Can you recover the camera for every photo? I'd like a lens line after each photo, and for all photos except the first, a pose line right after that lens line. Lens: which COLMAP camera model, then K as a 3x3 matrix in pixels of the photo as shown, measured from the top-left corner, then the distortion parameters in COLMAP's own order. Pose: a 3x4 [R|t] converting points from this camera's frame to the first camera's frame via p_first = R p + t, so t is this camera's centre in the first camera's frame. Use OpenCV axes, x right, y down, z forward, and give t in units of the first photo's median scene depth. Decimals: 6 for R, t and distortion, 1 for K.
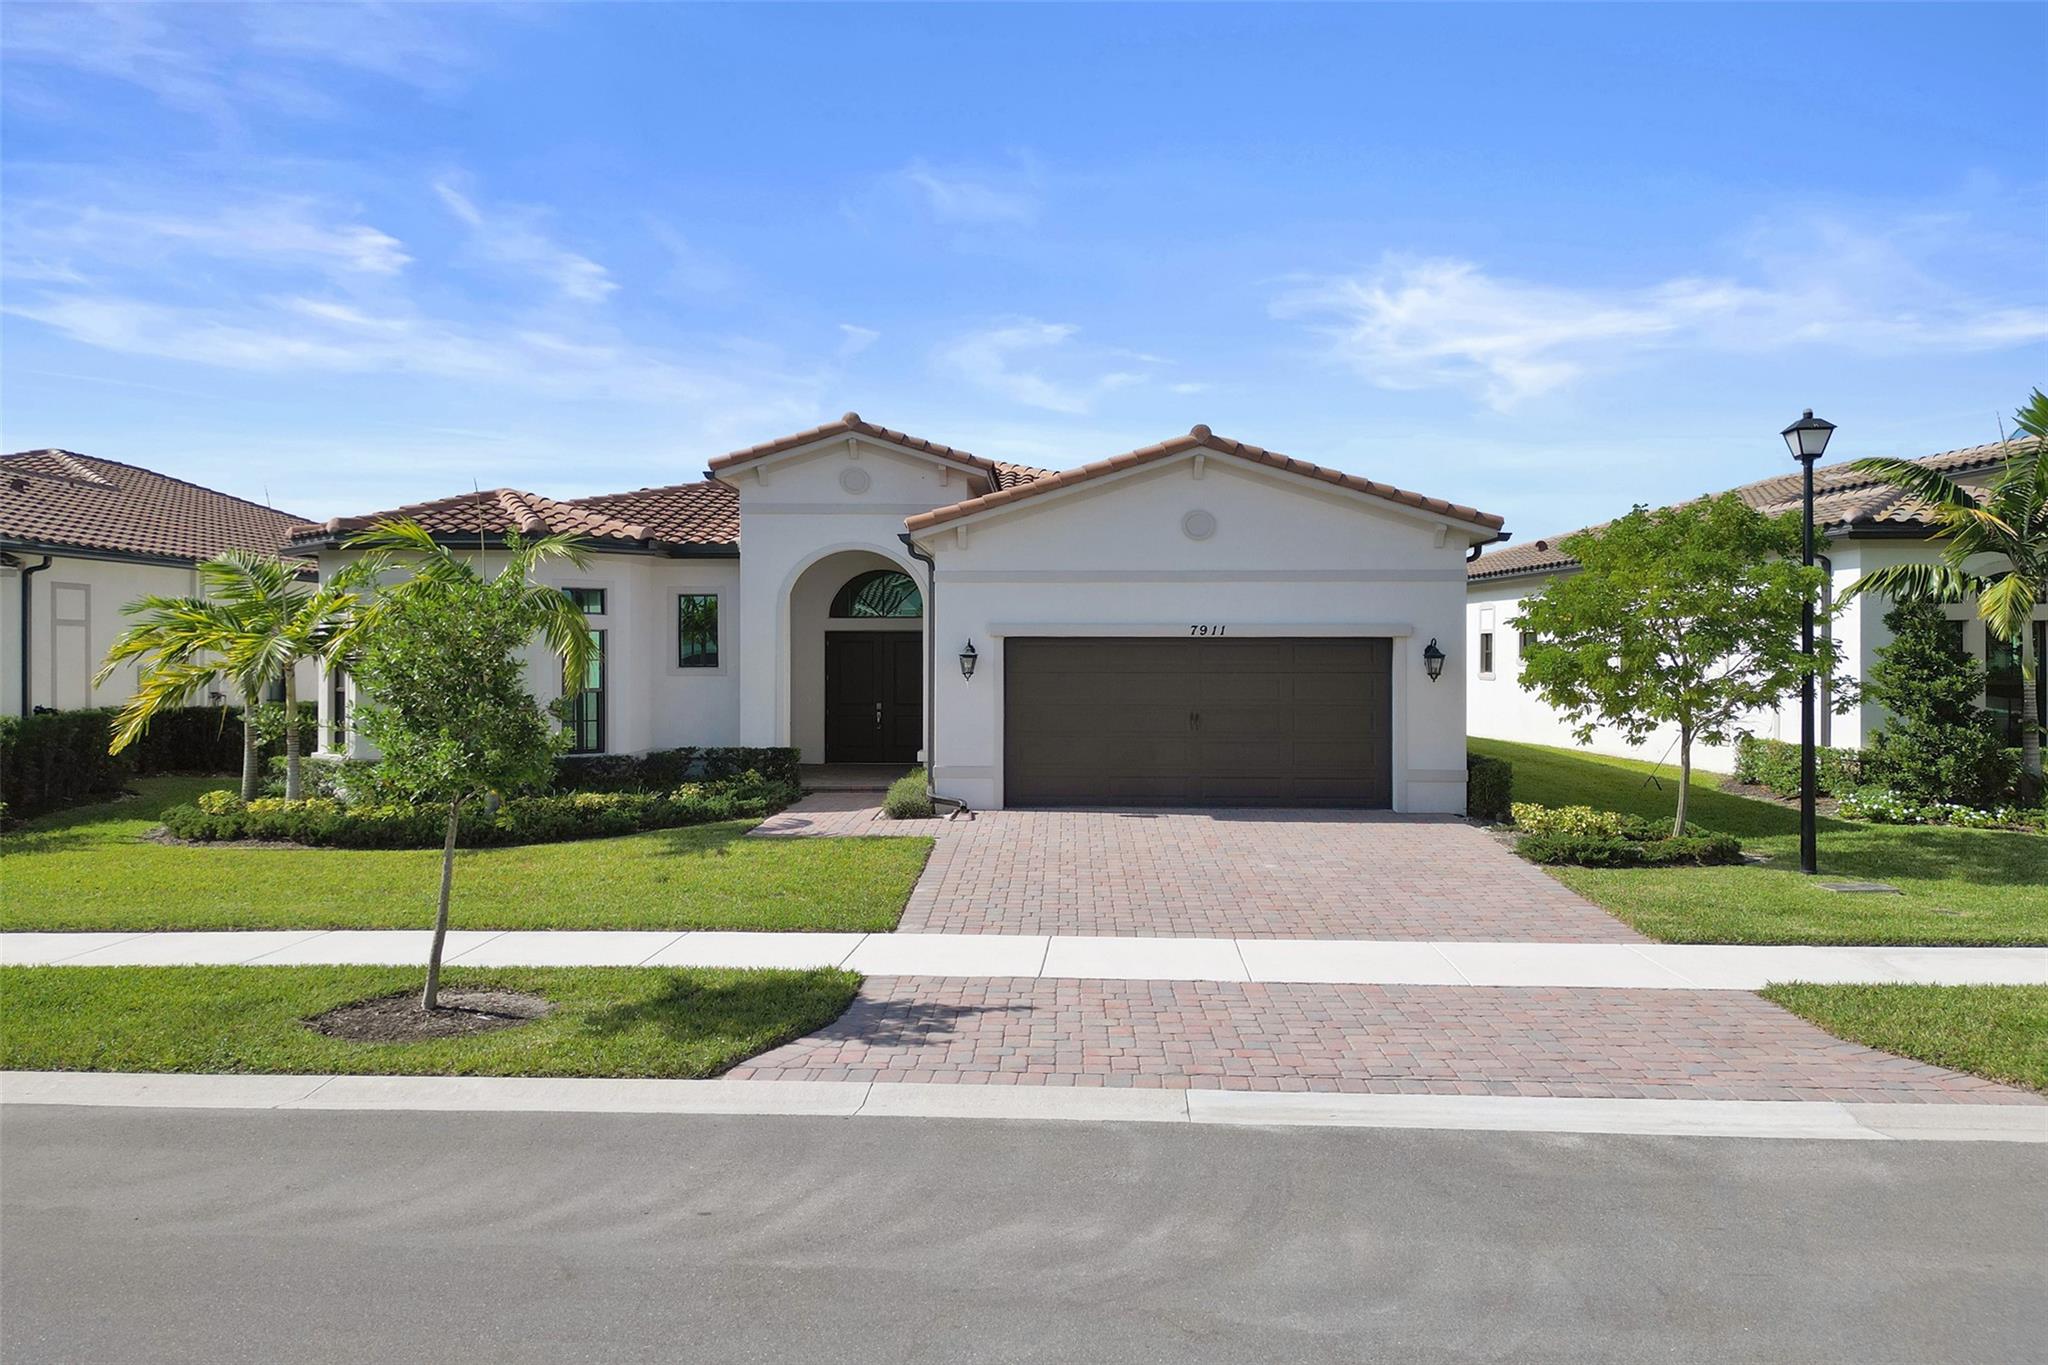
lens RADIAL K [[1456.8, 0, 1024.0], [0, 1456.8, 682.5], [0, 0, 1]] dist [0.072628, -0.073846]
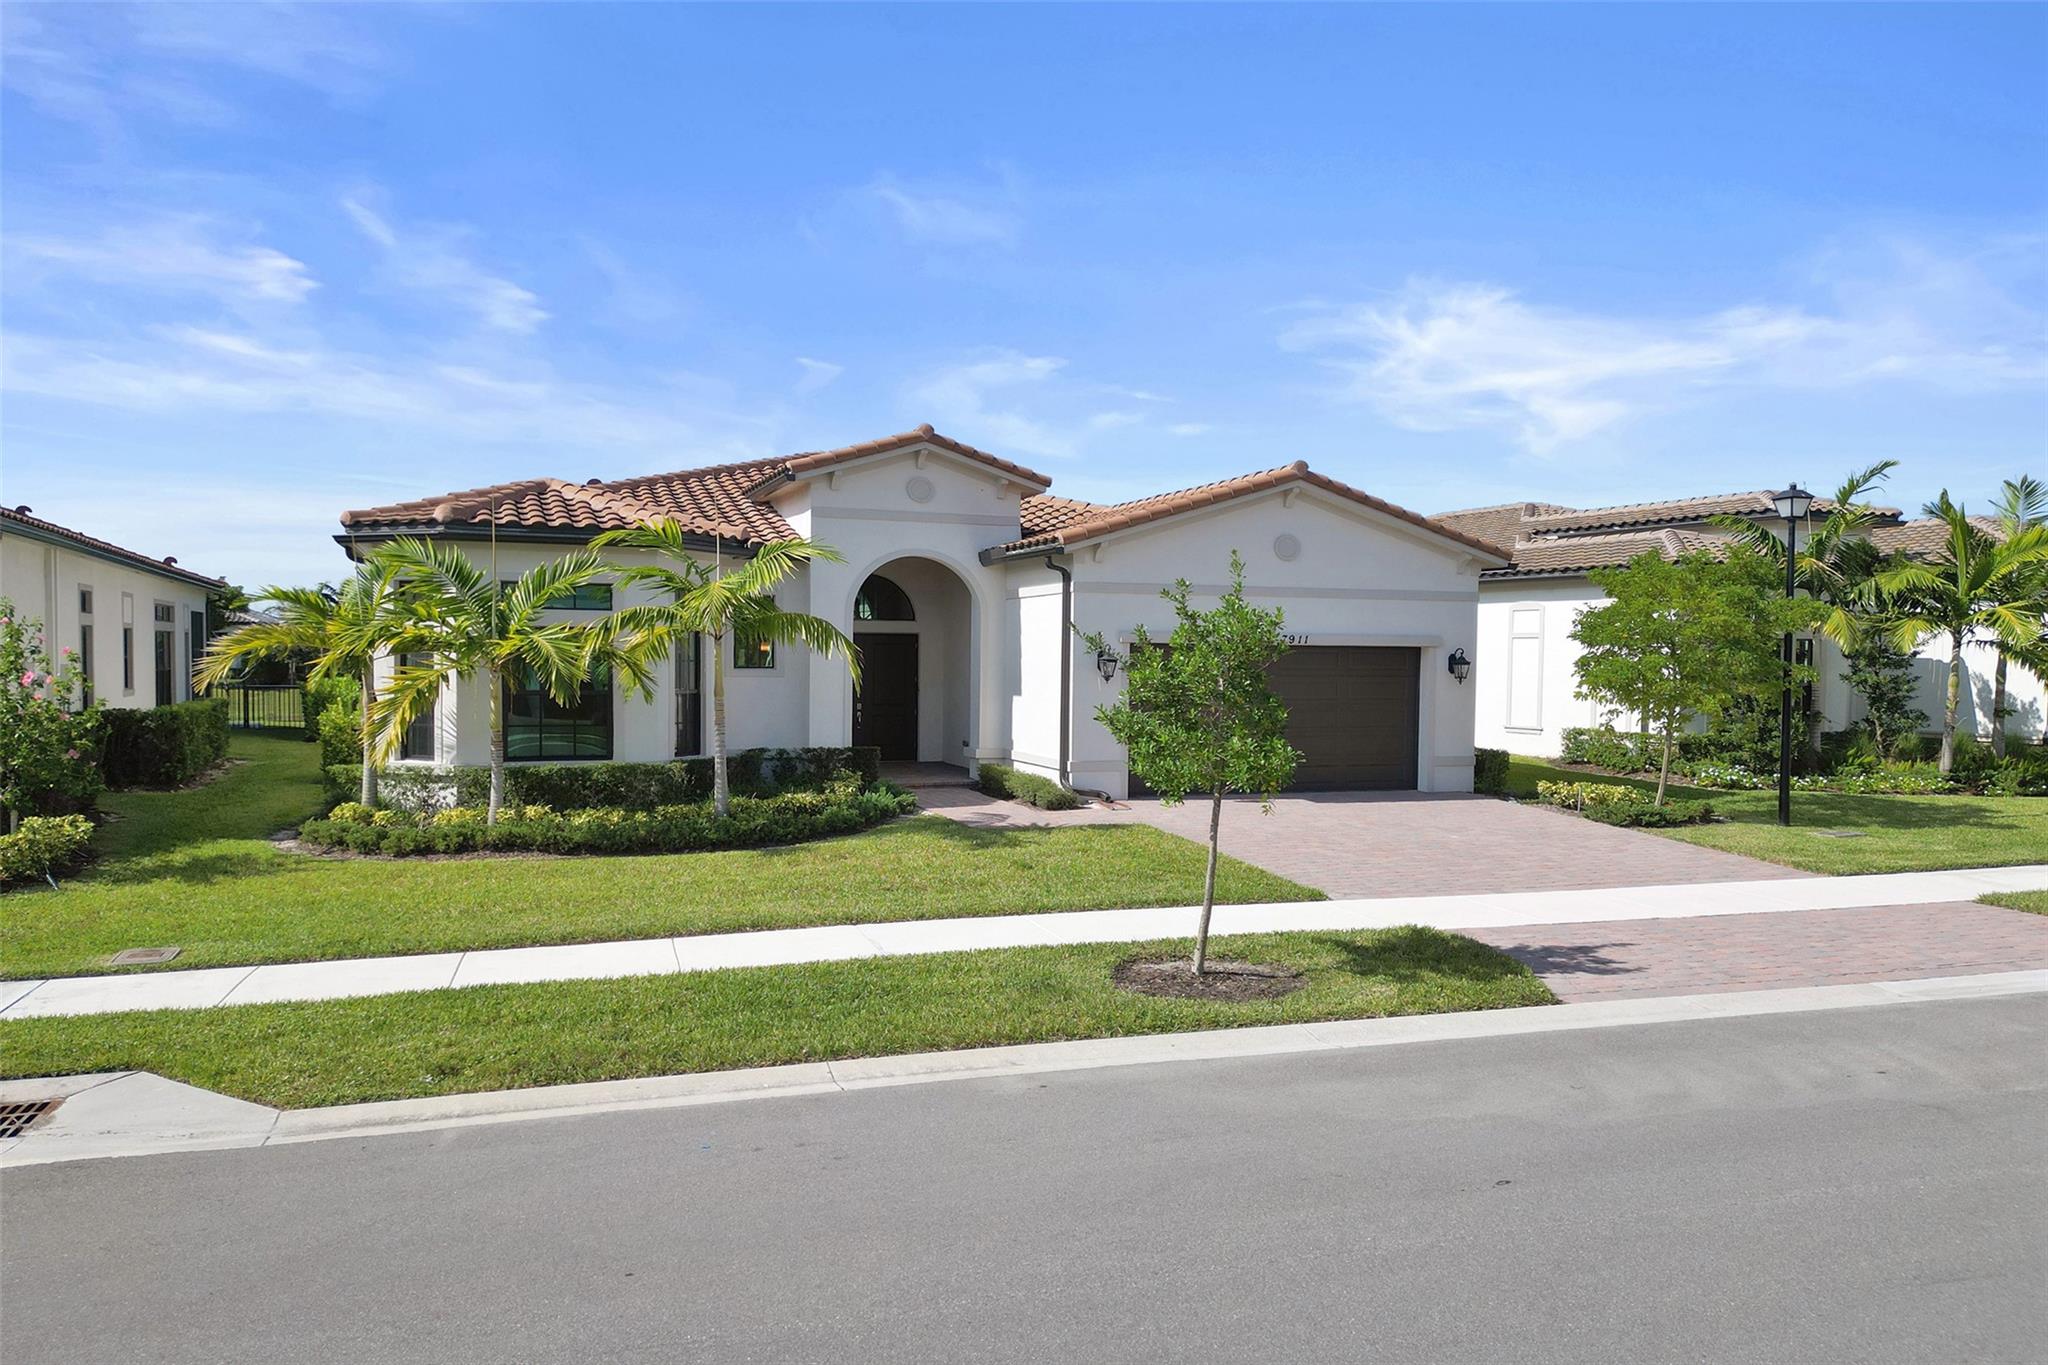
lens RADIAL K [[1459.3, 0, 1028.5], [0, 1459.3, 717.3], [0, 0, 1]] dist [0.072937, -0.070405]
pose [[0.926547, -0.007878, 0.376096, -0.516190], [-0.001578, 0.999690, 0.024828, -0.002626], [-0.376175, -0.023598, 0.926248, 0.004525]]
